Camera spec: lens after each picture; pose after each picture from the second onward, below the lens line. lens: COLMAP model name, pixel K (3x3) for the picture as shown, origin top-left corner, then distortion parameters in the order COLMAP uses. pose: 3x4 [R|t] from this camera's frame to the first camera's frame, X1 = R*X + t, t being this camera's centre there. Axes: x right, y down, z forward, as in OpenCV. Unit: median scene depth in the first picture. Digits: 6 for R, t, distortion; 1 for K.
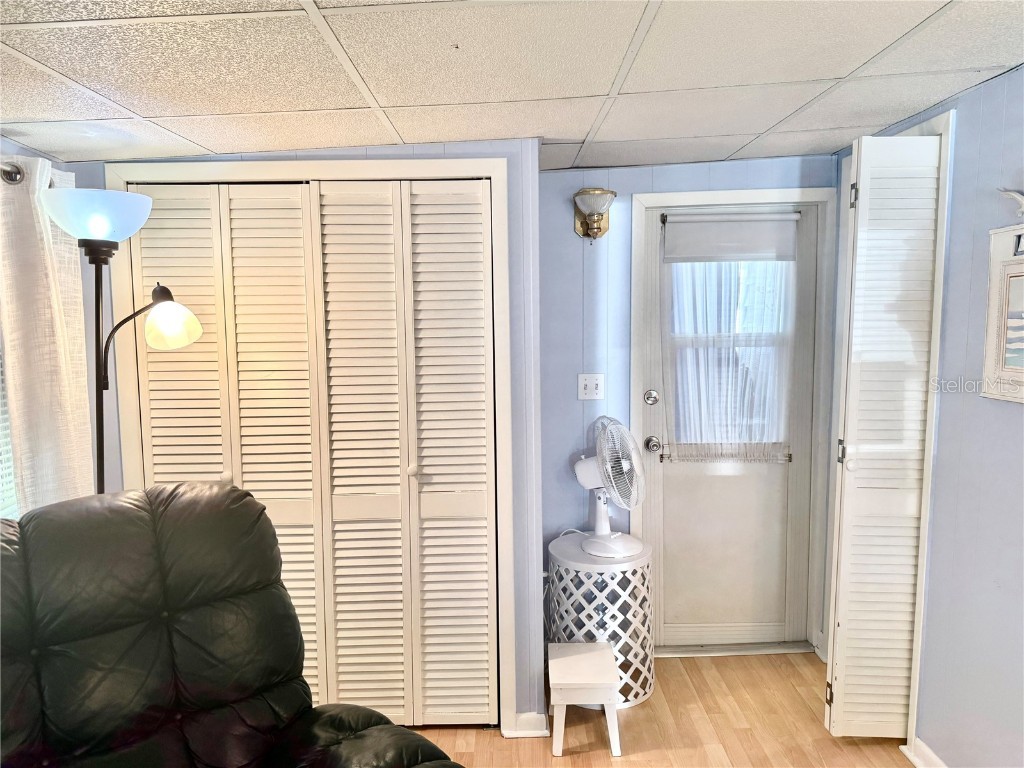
lens RADIAL K [[723.7, 0, 512.0], [0, 723.7, 384.0], [0, 0, 1]] dist [0.134233, -0.242696]
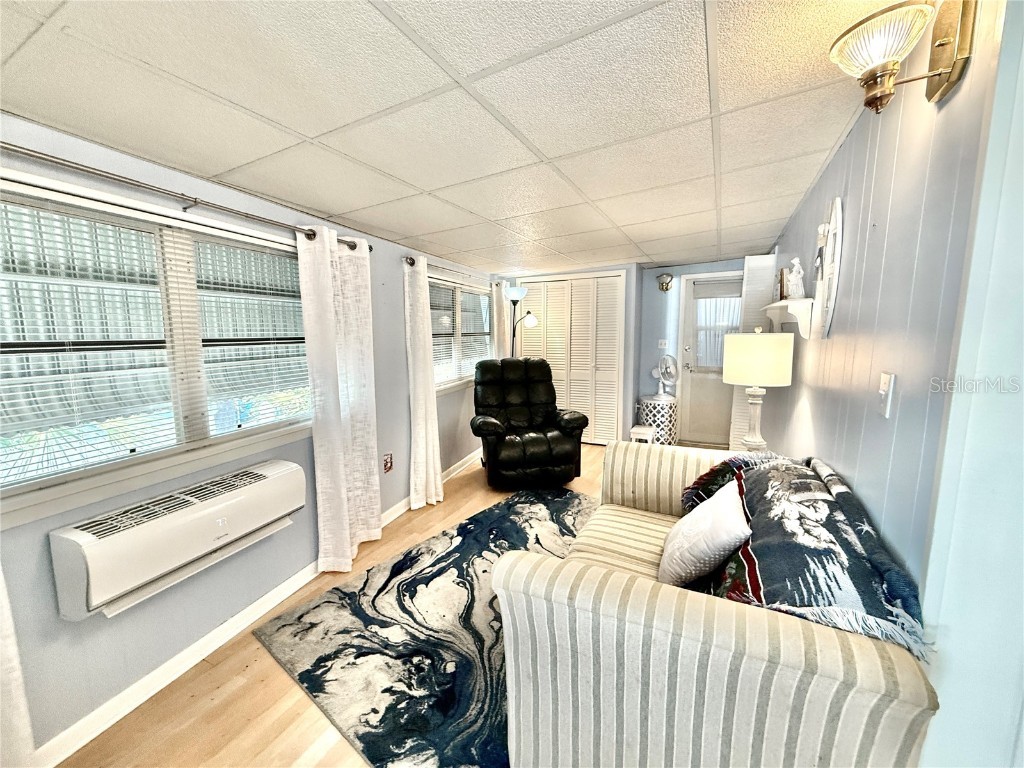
lens RADIAL K [[412.6, 0, 512.0], [0, 412.6, 384.0], [0, 0, 1]] dist [0.001001, 0.000648]
pose [[0.892454, 0.062786, -0.446747, 0.372227], [-0.043640, 0.997639, 0.053030, 0.118296], [0.449022, -0.027831, 0.893087, -0.835864]]
